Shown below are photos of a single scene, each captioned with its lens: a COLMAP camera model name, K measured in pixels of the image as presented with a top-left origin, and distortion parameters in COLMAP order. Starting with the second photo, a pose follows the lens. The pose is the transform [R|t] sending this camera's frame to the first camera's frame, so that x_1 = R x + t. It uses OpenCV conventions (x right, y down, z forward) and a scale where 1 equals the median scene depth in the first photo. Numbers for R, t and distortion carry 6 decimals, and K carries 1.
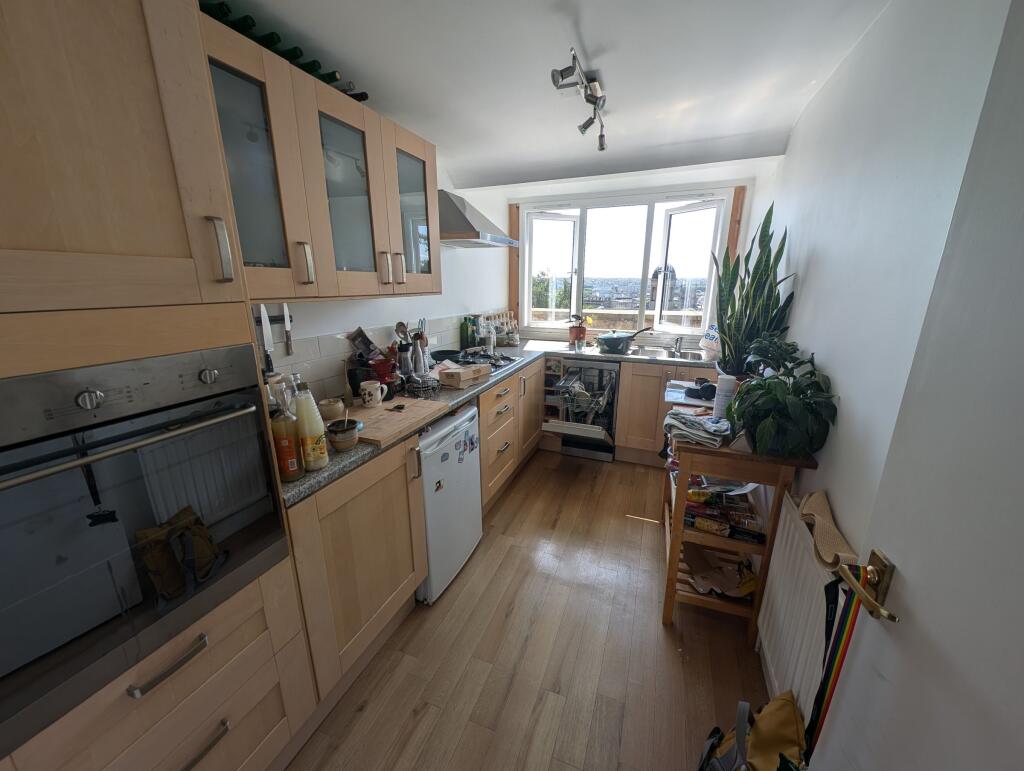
lens RADIAL K [[385.8, 0, 512.1], [0, 385.8, 385.9], [0, 0, 1]] dist [0.000007, 0.000164]
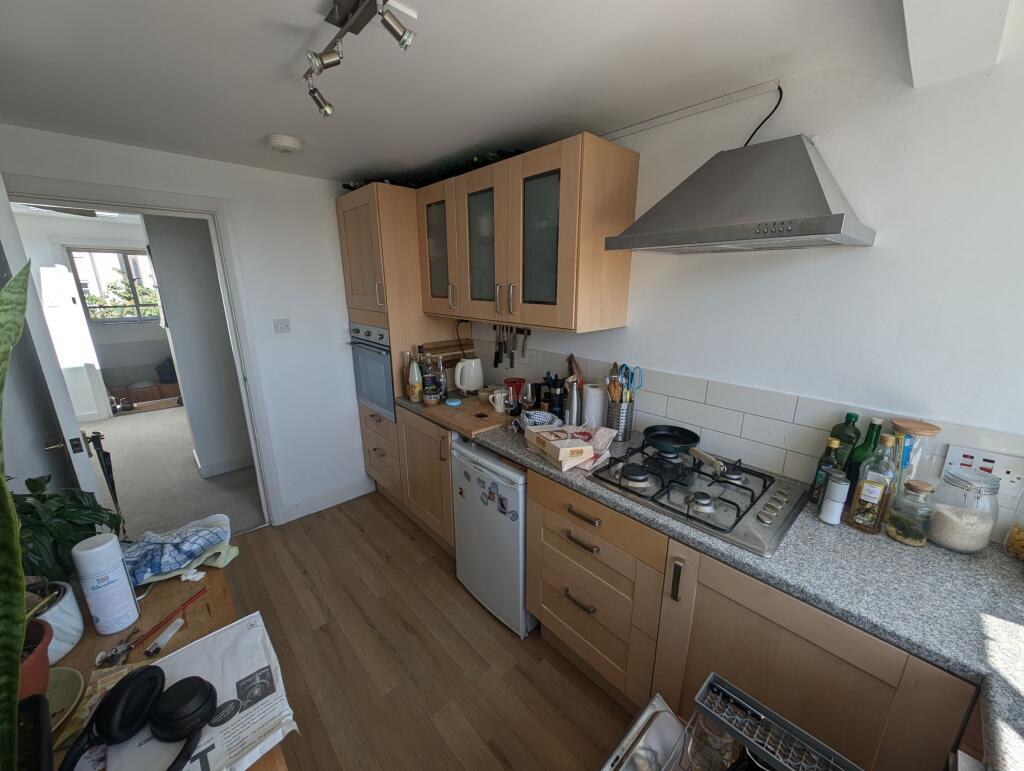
lens RADIAL K [[385.8, 0, 512.2], [0, 385.8, 385.4], [0, 0, 1]] dist [0.000007, 0.000164]
pose [[-0.433402, 0.227130, -0.872109, 0.634721], [-0.237642, 0.904665, 0.353707, -0.441734], [0.869304, 0.360547, -0.338108, 1.344490]]
